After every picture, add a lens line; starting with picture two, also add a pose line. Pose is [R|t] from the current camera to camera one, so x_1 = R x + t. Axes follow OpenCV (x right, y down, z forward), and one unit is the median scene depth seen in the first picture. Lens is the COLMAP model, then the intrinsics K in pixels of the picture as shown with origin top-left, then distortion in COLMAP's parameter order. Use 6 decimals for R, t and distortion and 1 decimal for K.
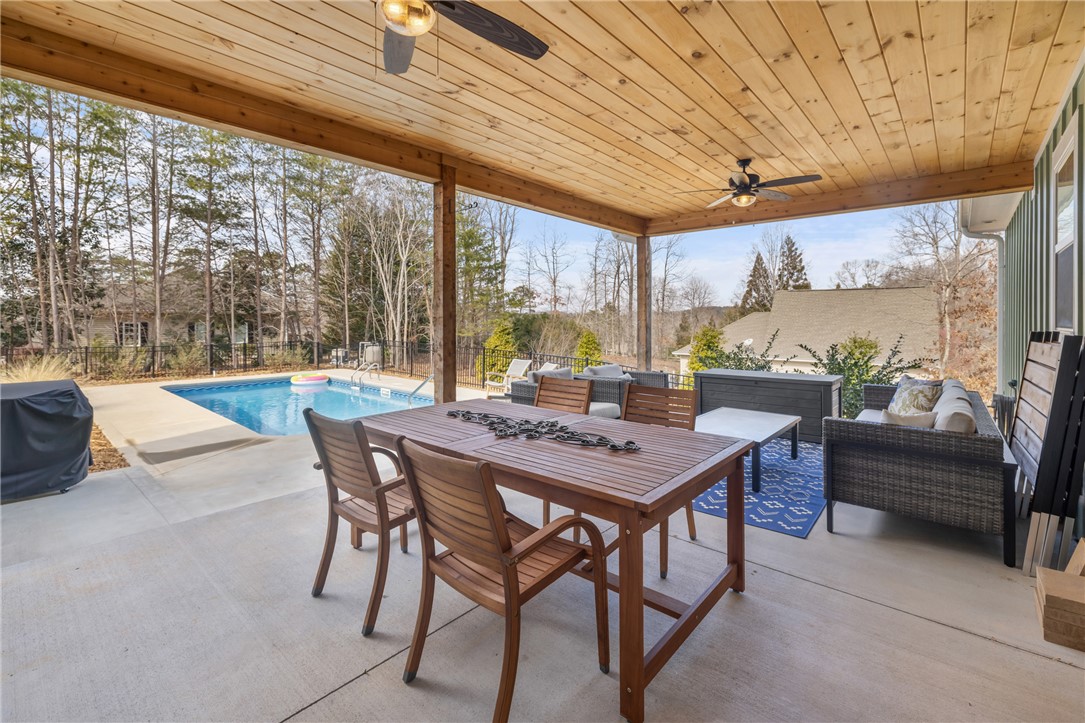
lens RADIAL K [[471.4, 0, 547.1], [0, 471.4, 330.3], [0, 0, 1]] dist [0.000649, -0.000114]
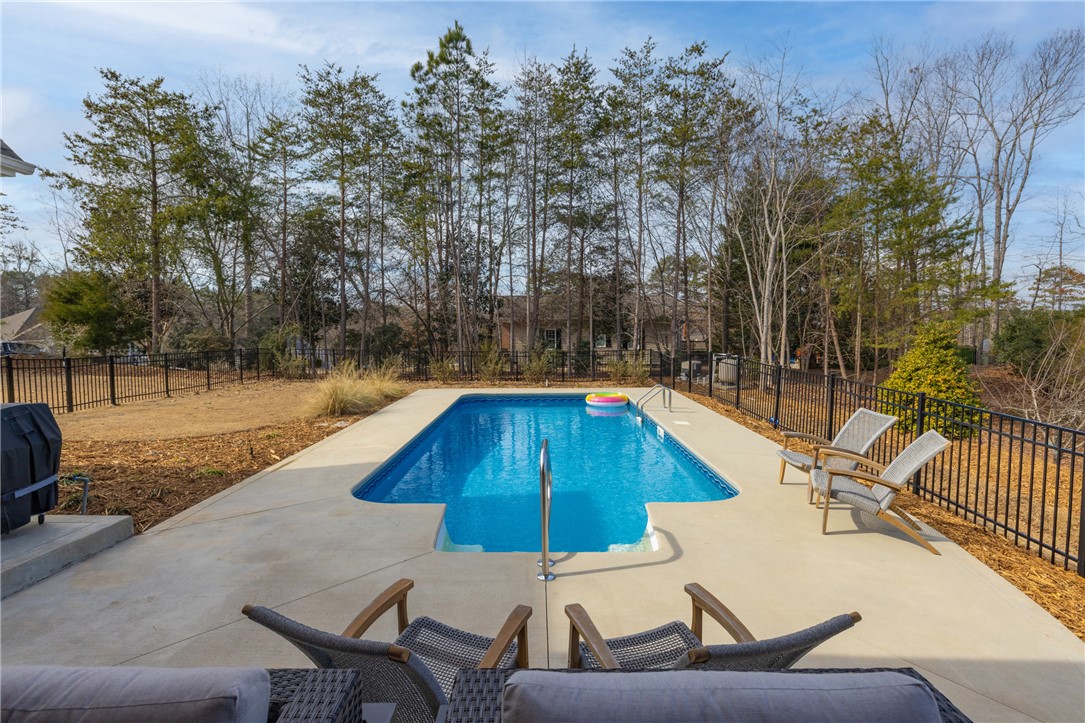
lens RADIAL K [[511.5, 0, 542.5], [0, 511.5, 361.5], [0, 0, 1]] dist [-0.003106, -0.000421]
pose [[0.654692, 0.042812, -0.754682, 0.056047], [-0.005659, 0.998644, 0.051742, -0.004054], [0.755874, -0.029604, 0.654047, 0.244080]]
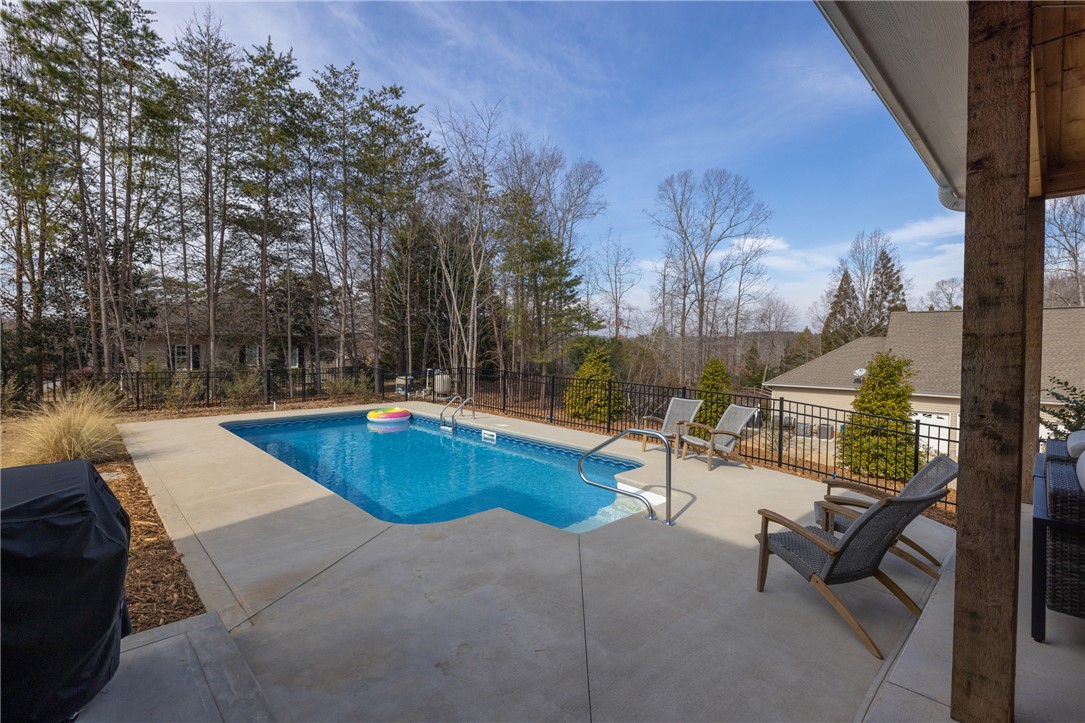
lens RADIAL K [[491.3, 0, 542.5], [0, 491.3, 361.5], [0, 0, 1]] dist [-0.002578, -0.000498]
pose [[0.996007, 0.009048, -0.088810, -0.110089], [-0.007984, 0.999892, 0.012326, -0.001819], [0.088912, -0.011568, 0.995972, 0.119433]]
